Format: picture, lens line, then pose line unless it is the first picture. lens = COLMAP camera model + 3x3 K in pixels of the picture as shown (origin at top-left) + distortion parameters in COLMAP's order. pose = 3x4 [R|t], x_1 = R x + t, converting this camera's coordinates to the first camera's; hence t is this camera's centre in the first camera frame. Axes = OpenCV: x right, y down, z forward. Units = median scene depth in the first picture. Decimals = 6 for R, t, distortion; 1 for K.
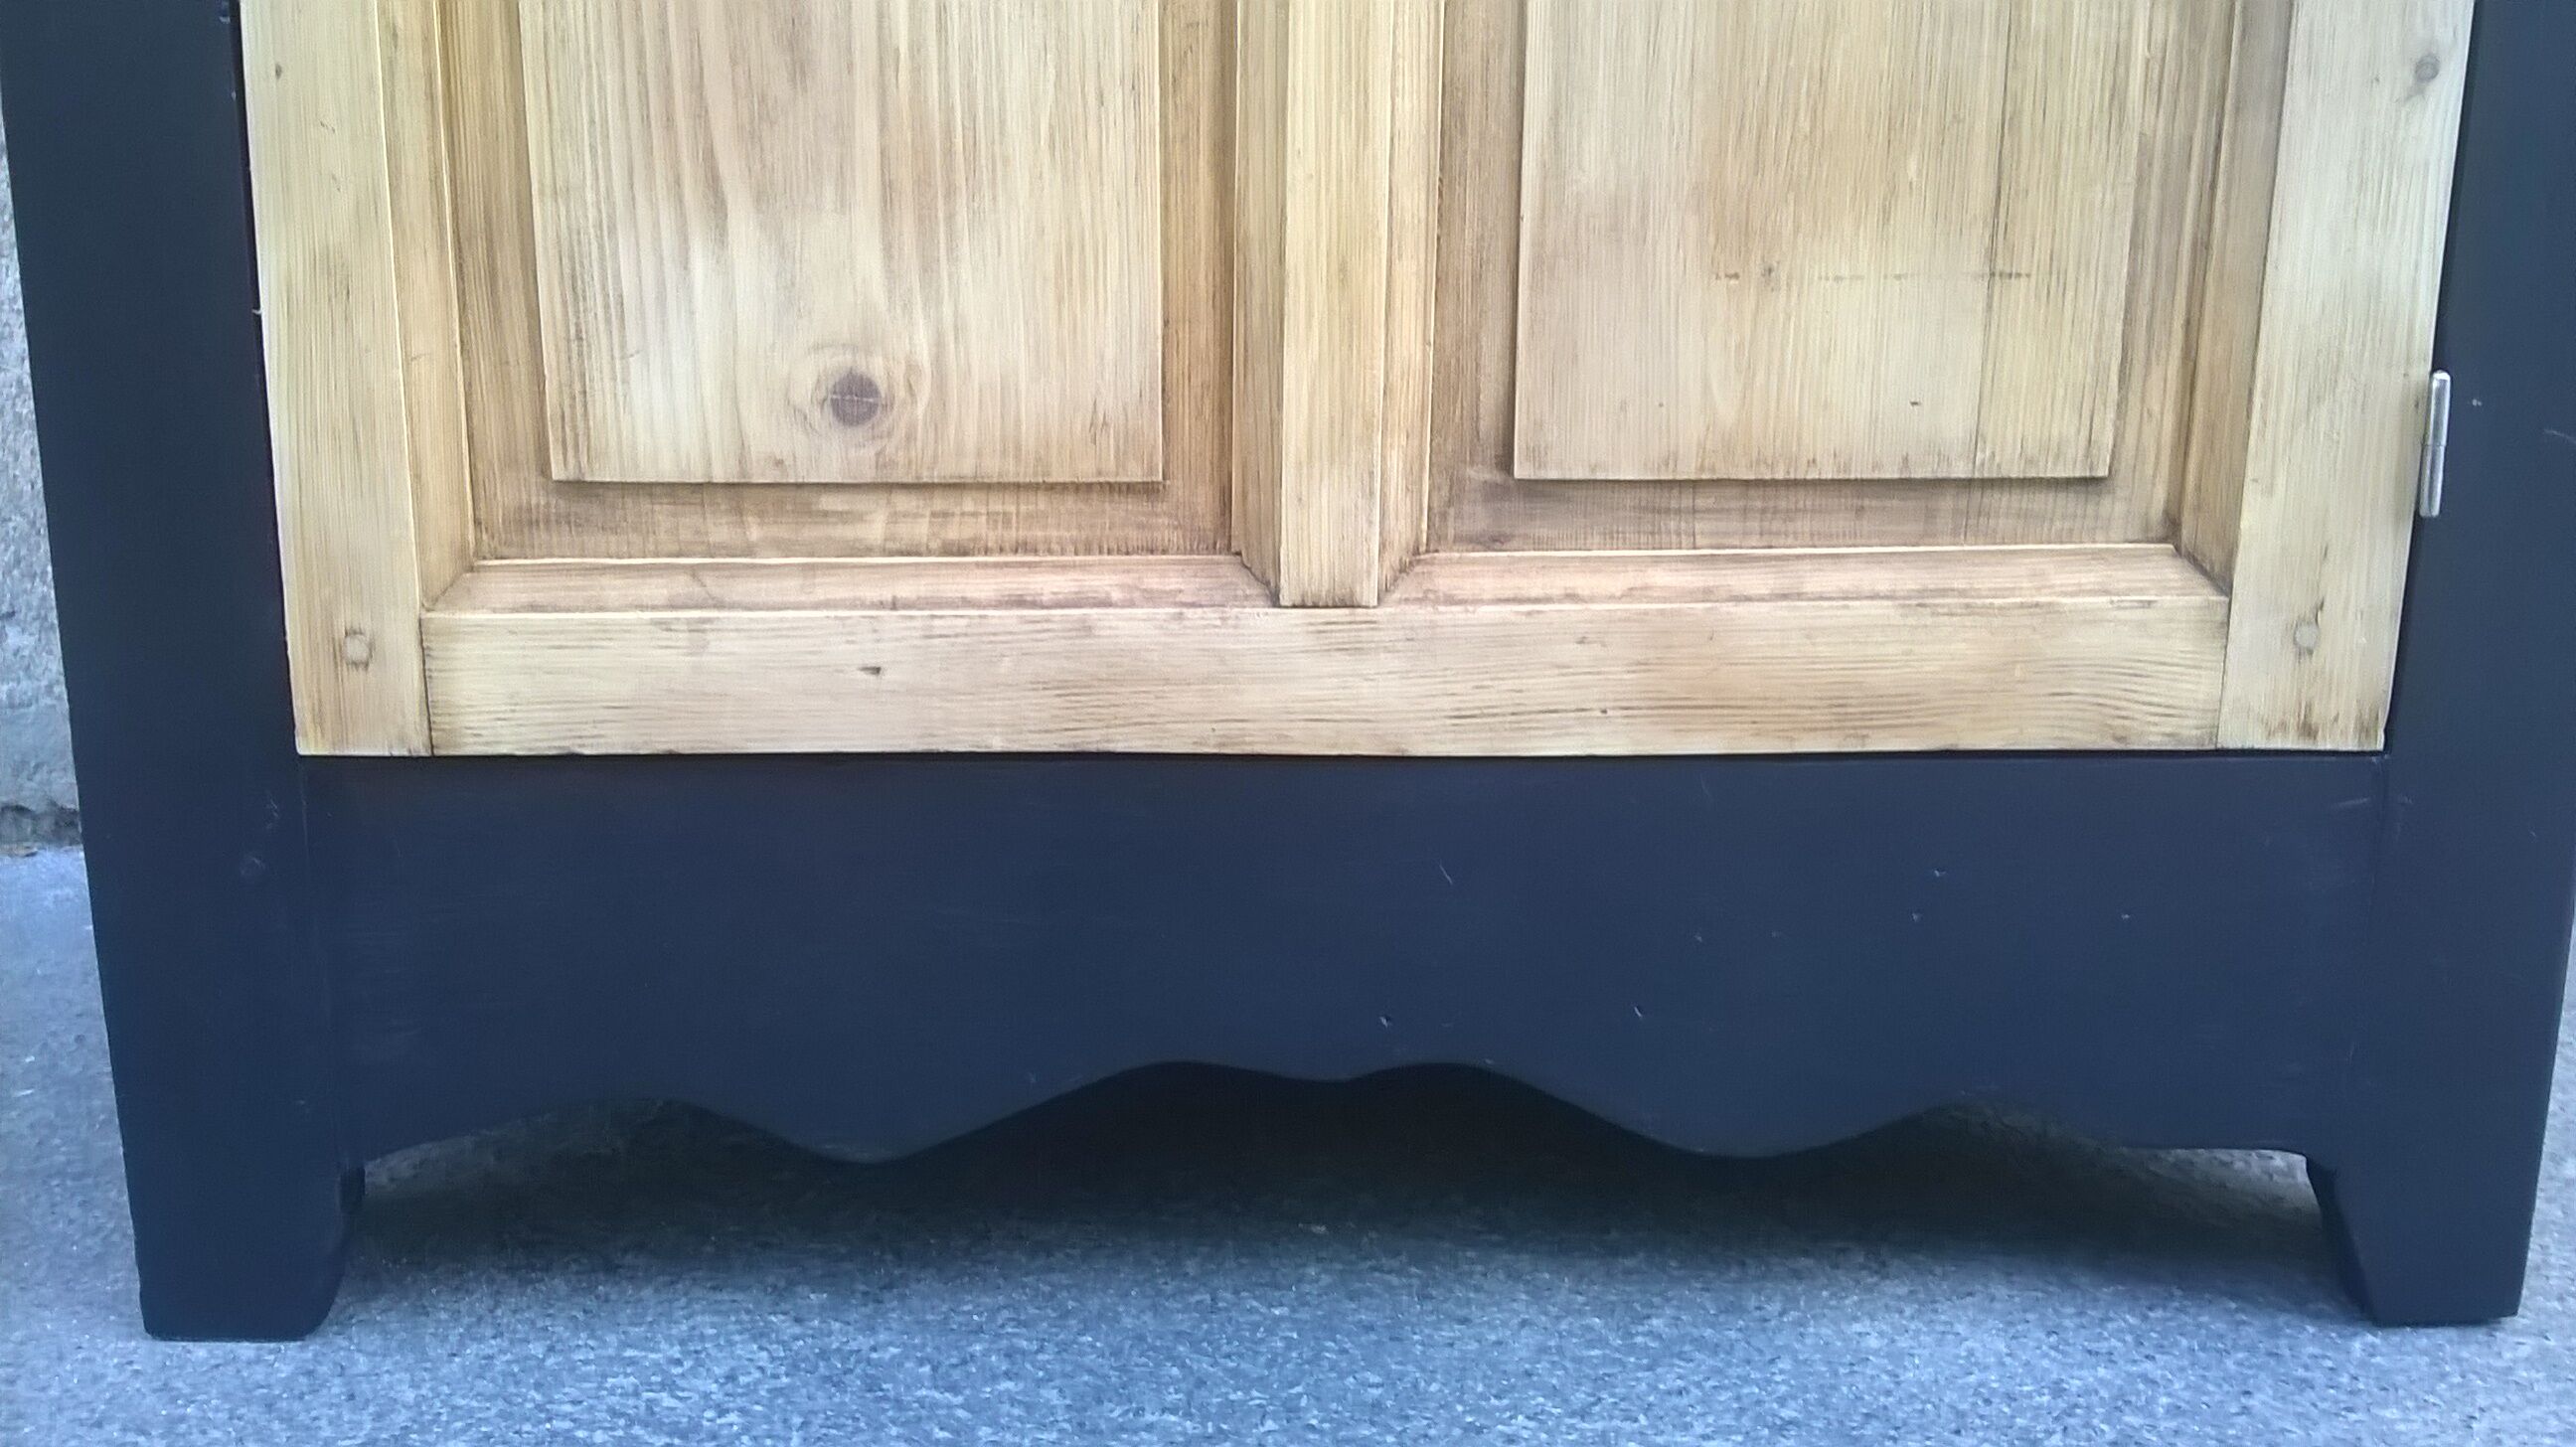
lens RADIAL K [[2297.4, 0, 1324.1], [0, 2297.4, 718.2], [0, 0, 1]] dist [0.028564, -0.143024]
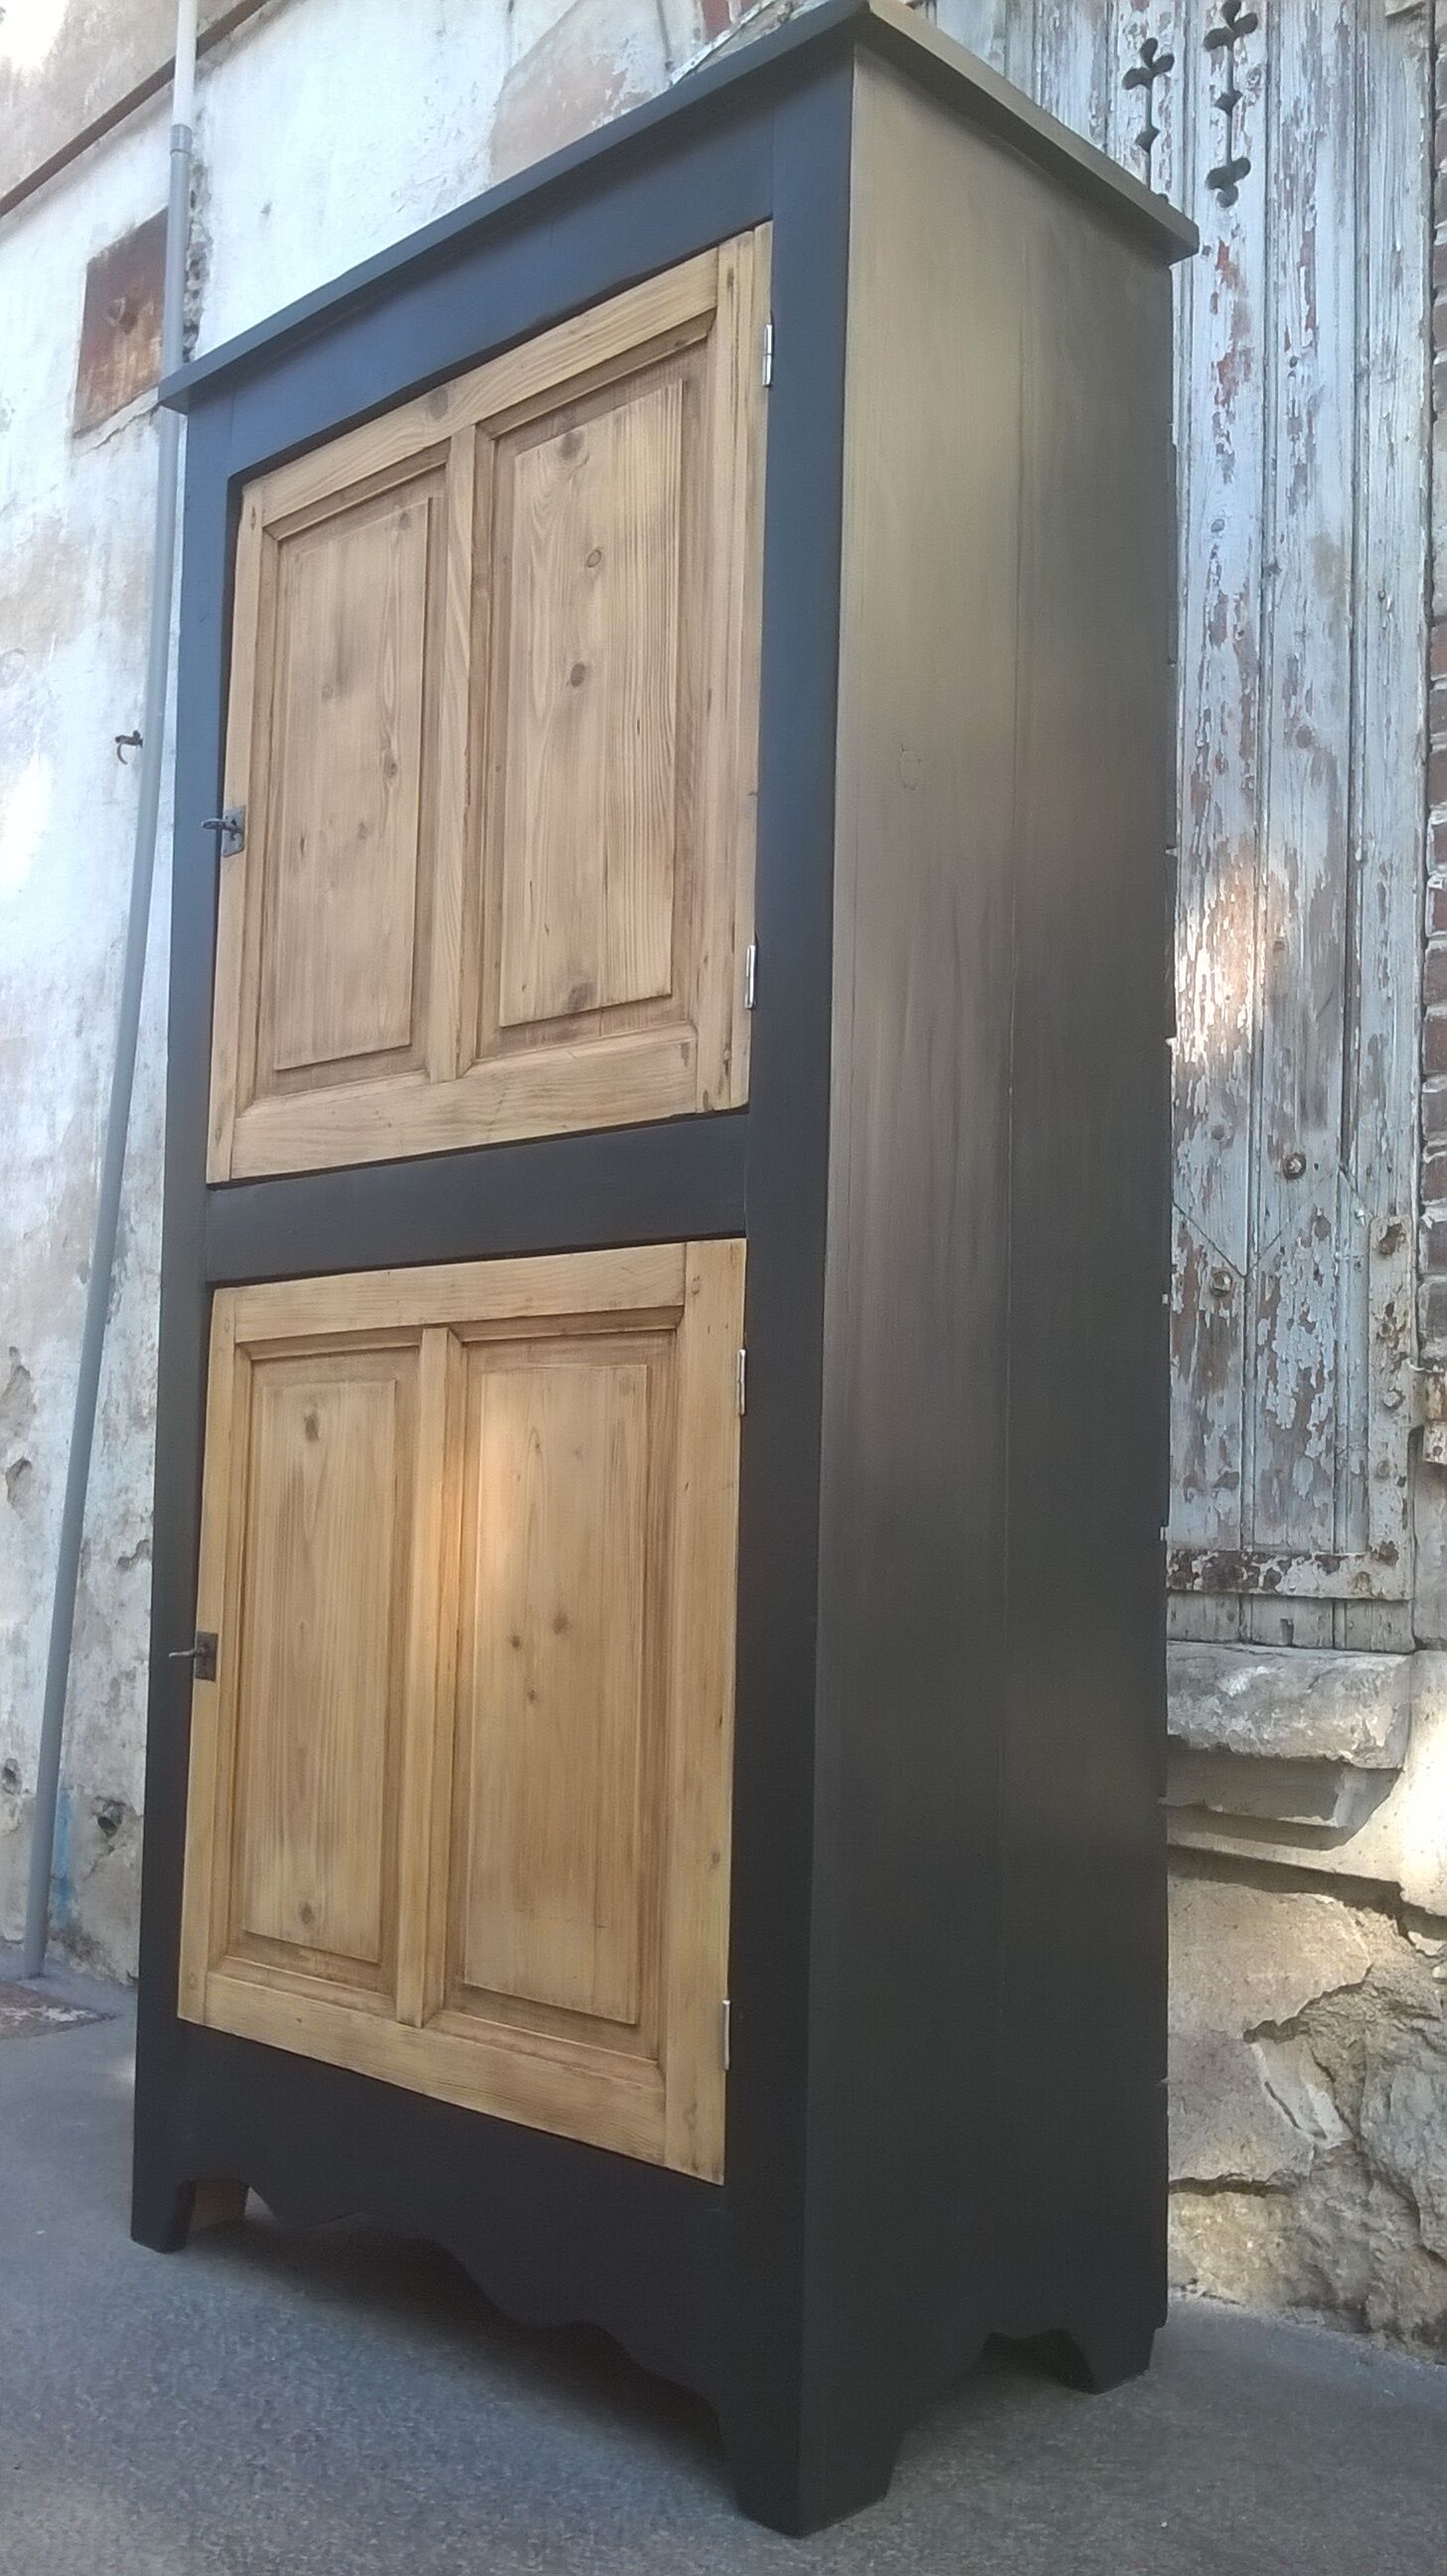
lens RADIAL K [[2297.4, 0, 721.4], [0, 2297.4, 1310.0], [0, 0, 1]] dist [0.028564, -0.143024]
pose [[0.687249, -0.056703, -0.724206, 2.057353], [-0.183747, 0.950959, -0.248827, -0.225169], [0.702799, 0.304076, 0.643126, -0.579212]]
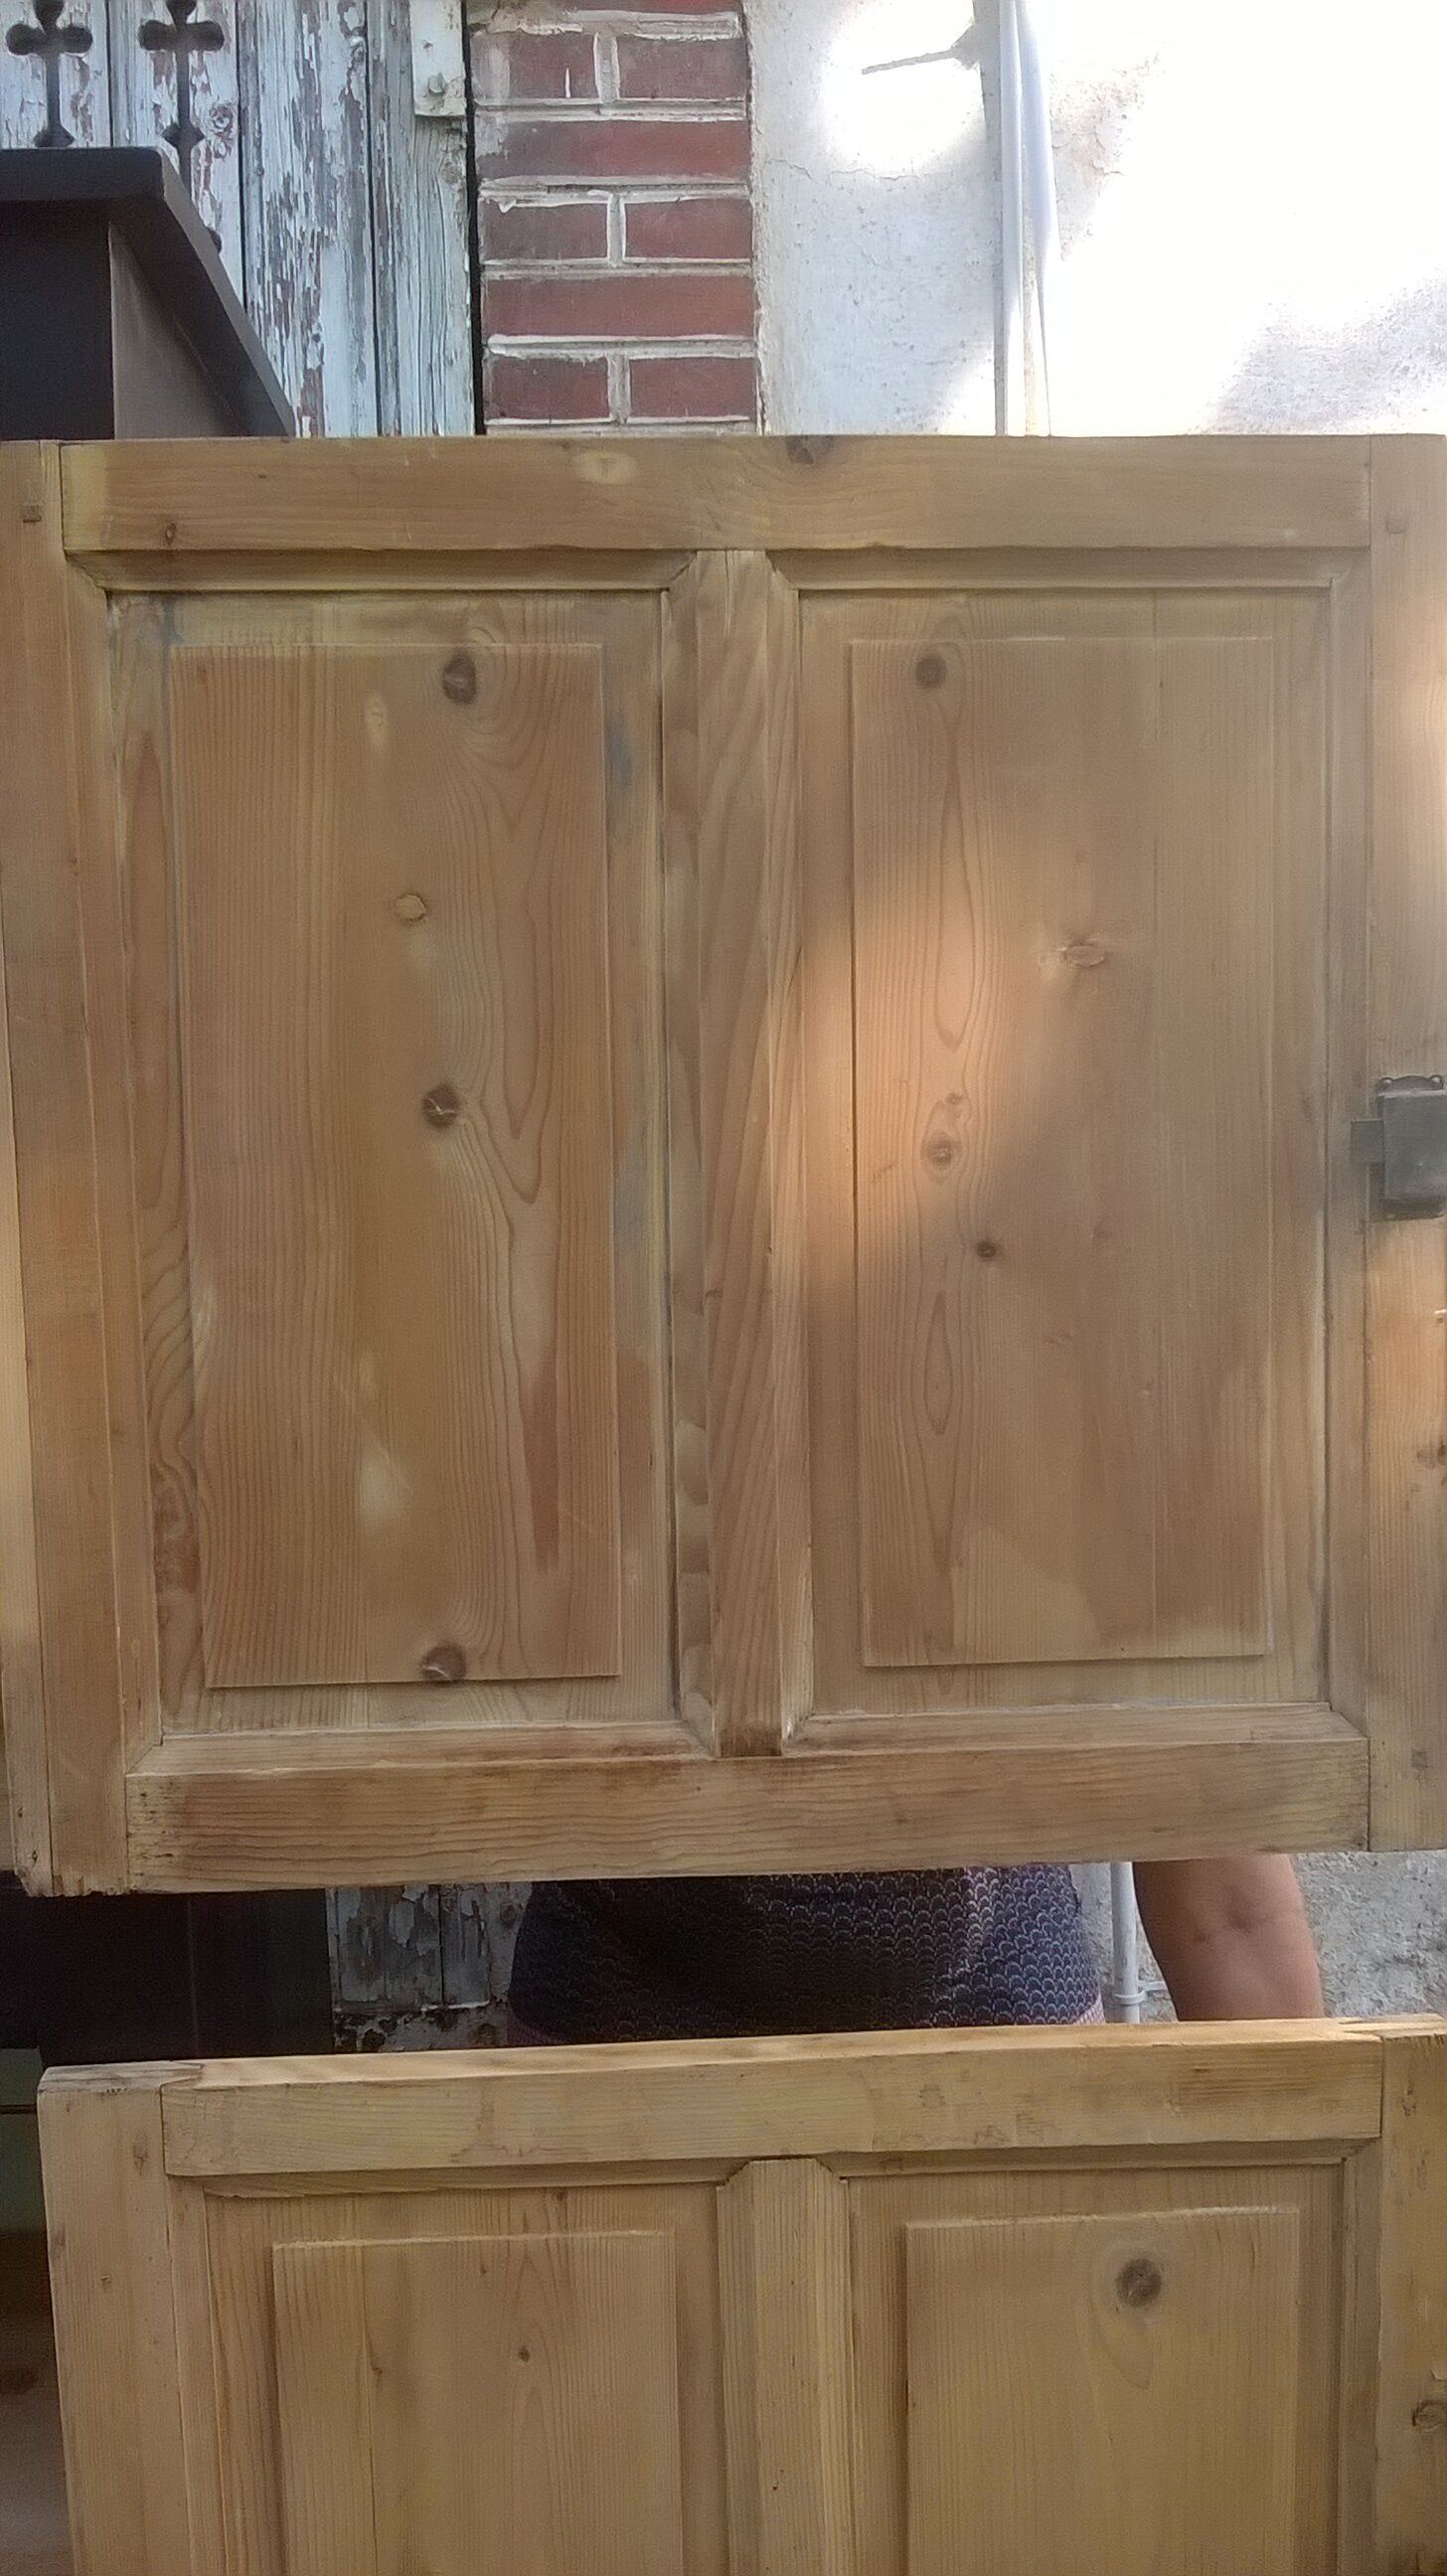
lens RADIAL K [[2297.4, 0, 781.0], [0, 2297.4, 1312.9], [0, 0, 1]] dist [0.028564, -0.143024]
pose [[0.998935, -0.045348, 0.008495, 0.988577], [0.046083, 0.989605, -0.136227, -1.092543], [-0.002229, 0.136473, 0.990641, -0.731941]]
